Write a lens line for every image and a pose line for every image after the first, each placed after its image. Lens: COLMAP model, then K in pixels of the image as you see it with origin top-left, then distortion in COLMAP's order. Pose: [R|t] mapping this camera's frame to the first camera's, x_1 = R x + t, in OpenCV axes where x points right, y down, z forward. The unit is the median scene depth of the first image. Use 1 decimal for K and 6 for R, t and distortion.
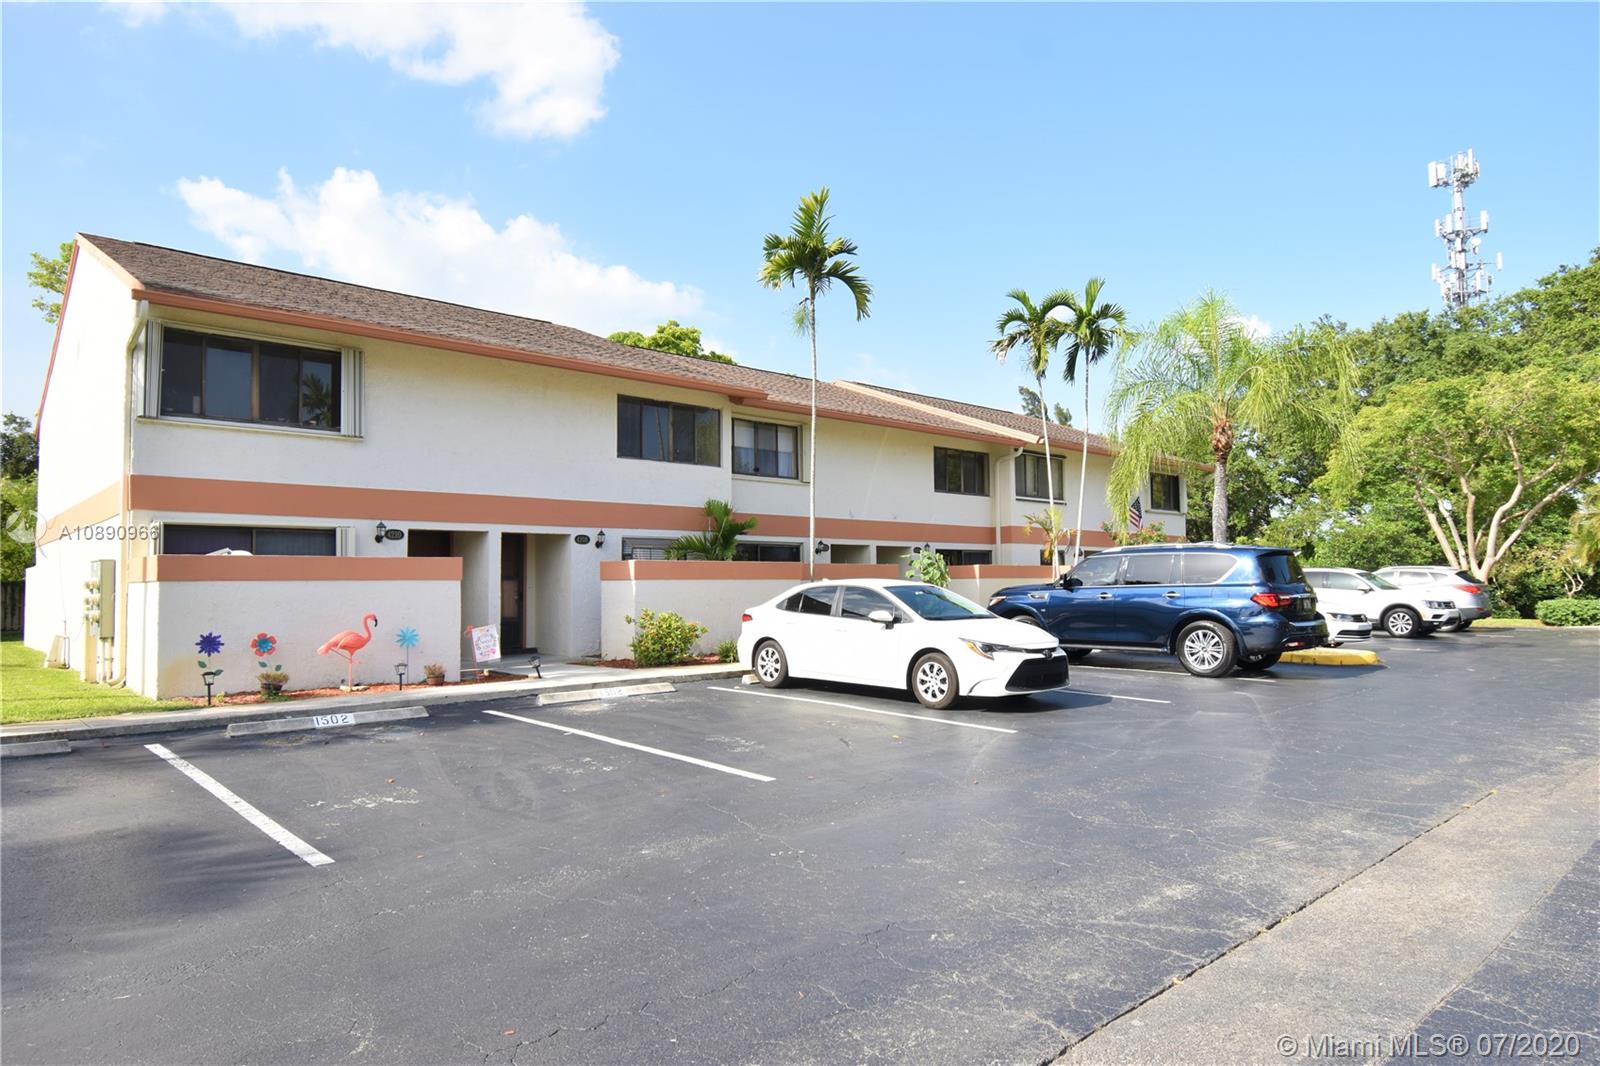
lens RADIAL K [[970.3, 0, 800.0], [0, 970.3, 533.0], [0, 0, 1]] dist [0.002643, -0.002445]
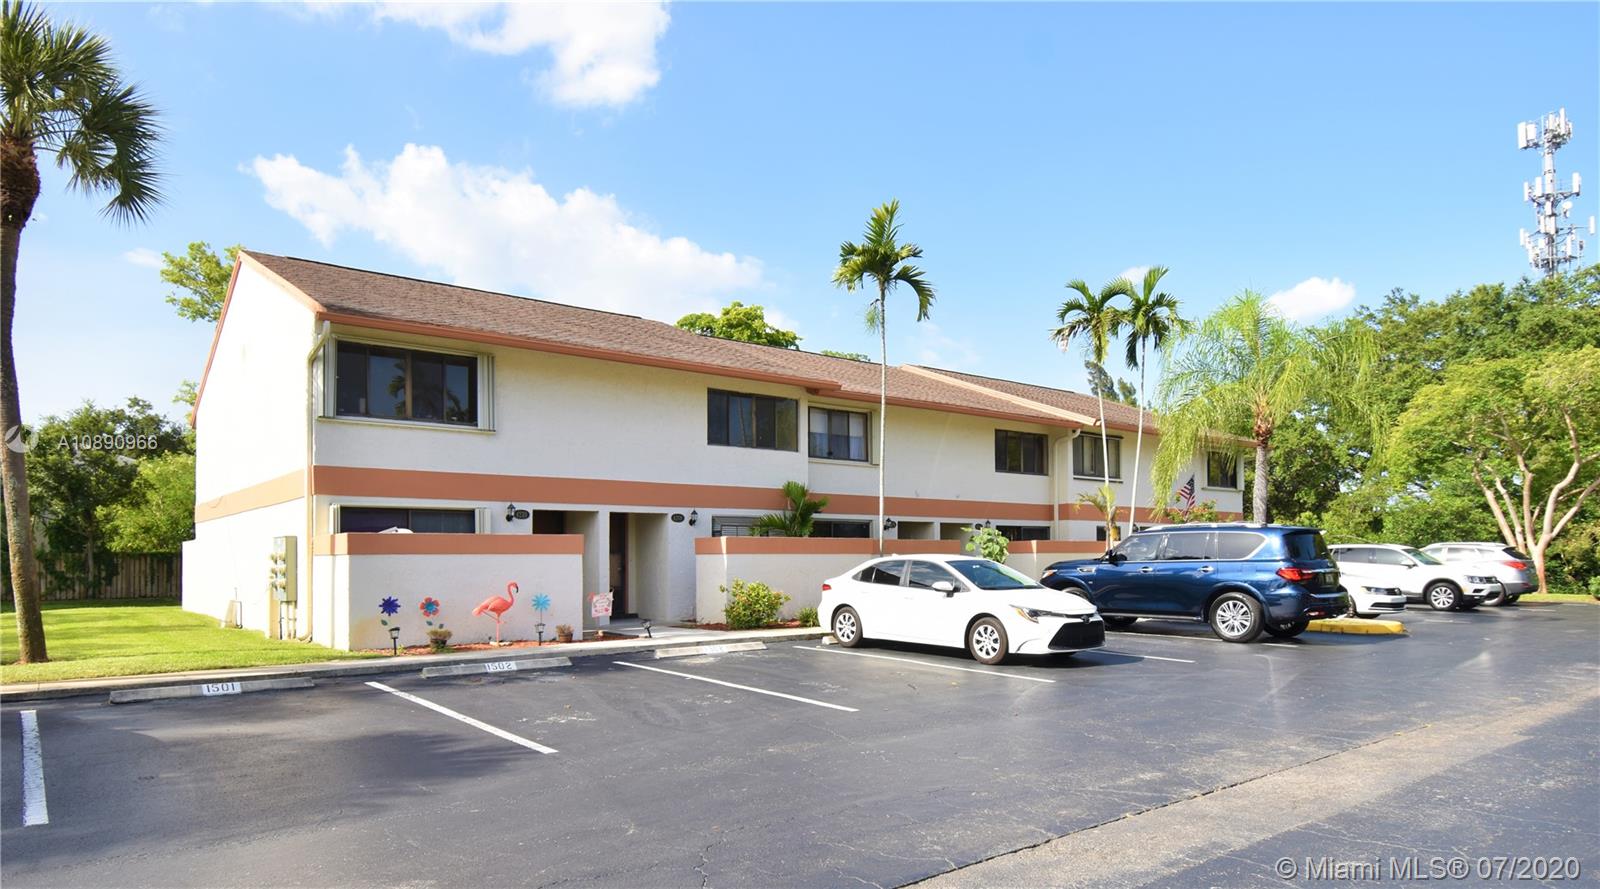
lens RADIAL K [[965.7, 0, 804.2], [0, 965.7, 548.9], [0, 0, 1]] dist [0.022199, -0.038042]
pose [[0.998085, 0.002952, -0.061784, -0.009201], [-0.000198, 0.999008, 0.044539, -0.008840], [0.061854, -0.044441, 0.997095, -0.134570]]
